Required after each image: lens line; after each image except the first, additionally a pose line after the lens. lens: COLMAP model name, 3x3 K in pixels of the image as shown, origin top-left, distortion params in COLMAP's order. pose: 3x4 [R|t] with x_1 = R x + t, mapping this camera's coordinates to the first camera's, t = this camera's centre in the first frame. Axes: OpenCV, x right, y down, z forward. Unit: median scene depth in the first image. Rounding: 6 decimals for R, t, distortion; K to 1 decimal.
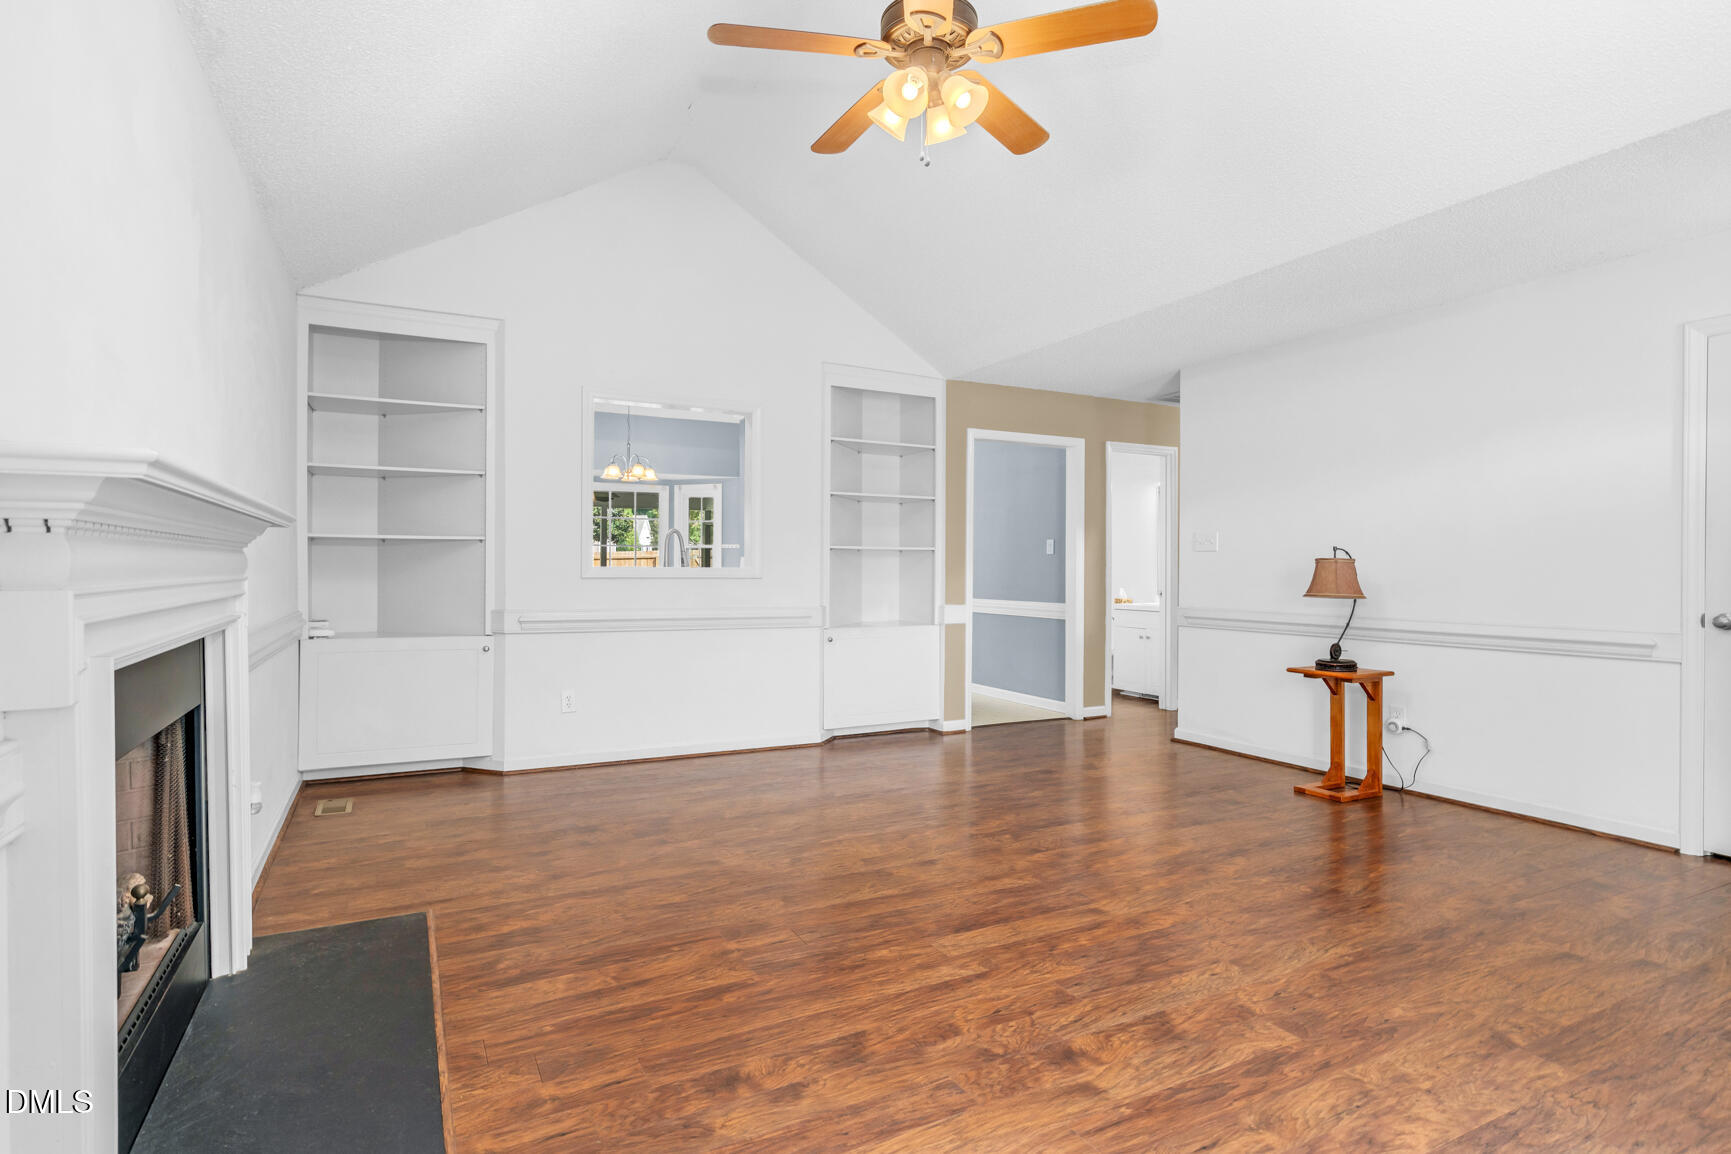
lens RADIAL K [[888.8, 0, 874.9], [0, 888.8, 574.7], [0, 0, 1]] dist [-0.001111, 0.001323]
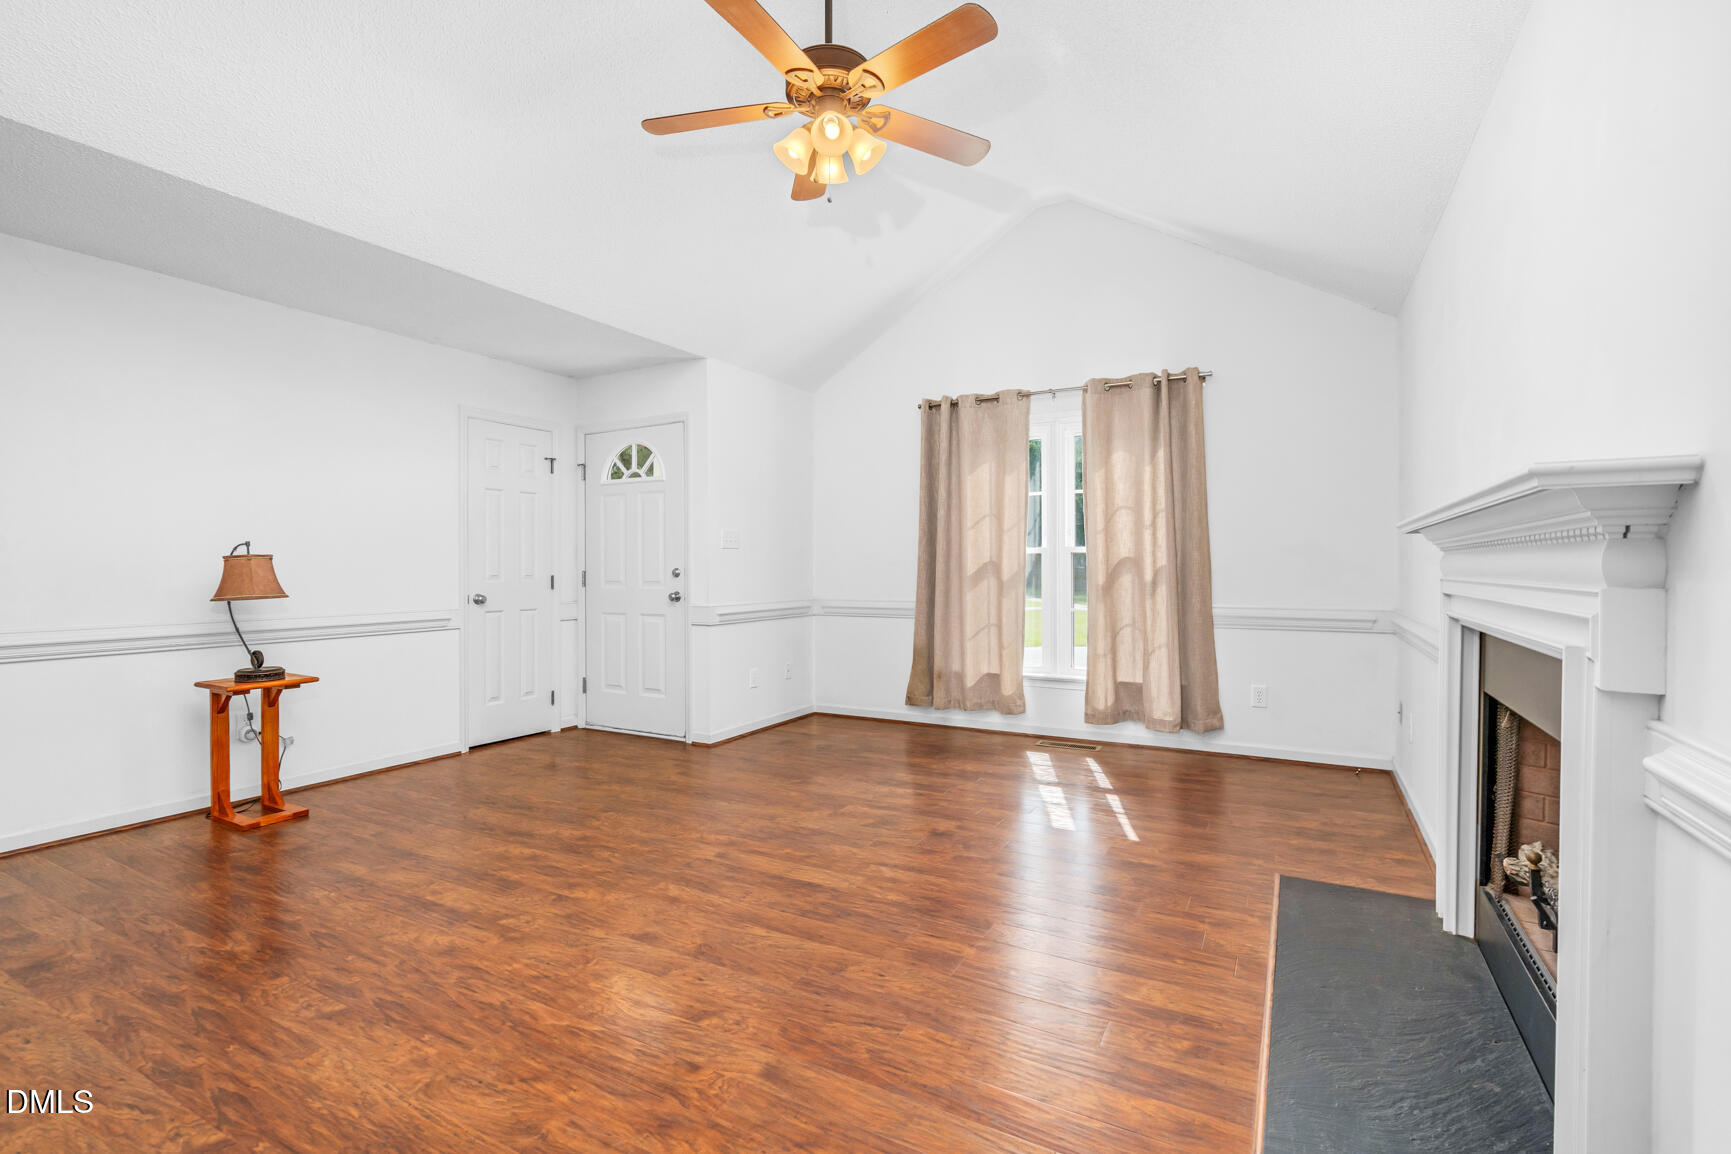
lens RADIAL K [[809.4, 0, 877.3], [0, 809.4, 573.0], [0, 0, 1]] dist [-0.008401, 0.001466]
pose [[-0.561234, -0.009763, 0.827600, -0.719424], [0.005223, 0.999869, 0.015337, -0.013717], [-0.827641, 0.012930, -0.561109, 1.355115]]
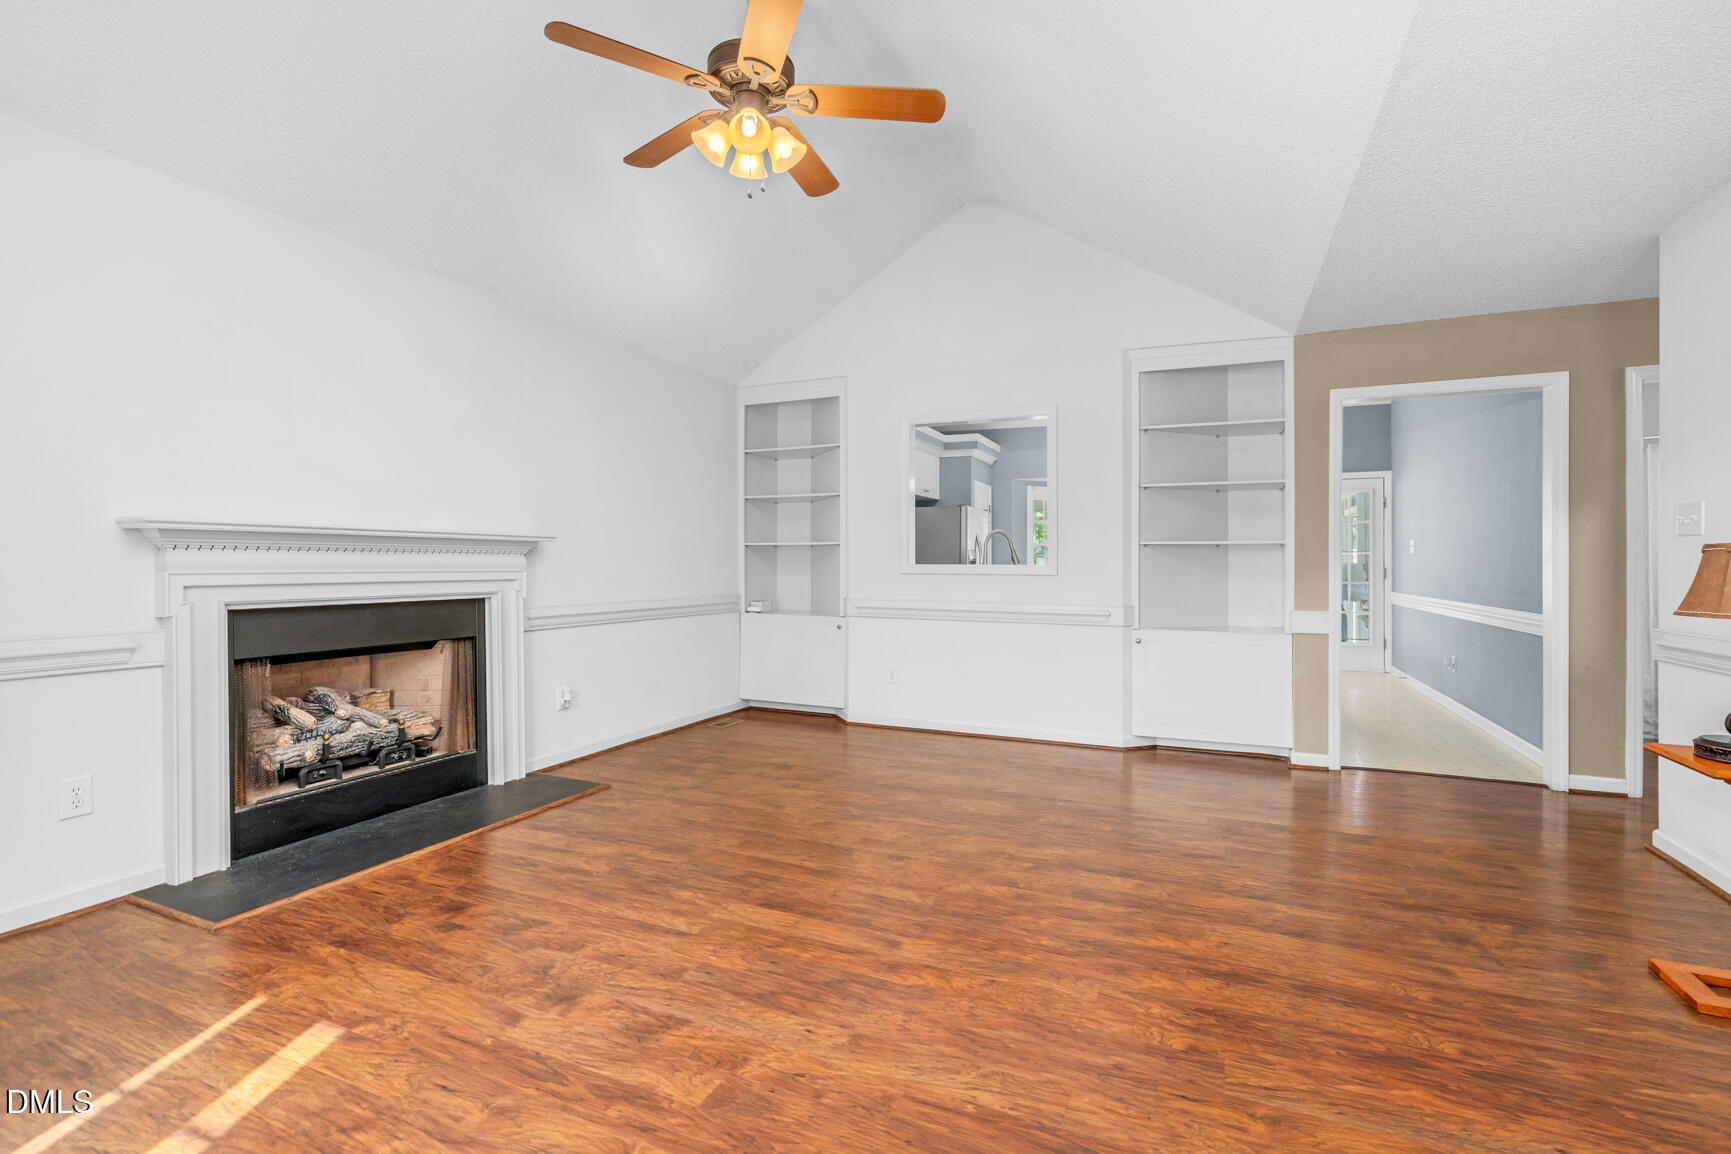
lens RADIAL K [[809.4, 0, 855.2], [0, 809.4, 572.1], [0, 0, 1]] dist [-0.008401, 0.001466]
pose [[0.610331, 0.003741, -0.792138, 0.825932], [-0.005727, 0.999984, 0.000310, 0.002914], [0.792126, 0.004348, 0.610342, 0.445974]]
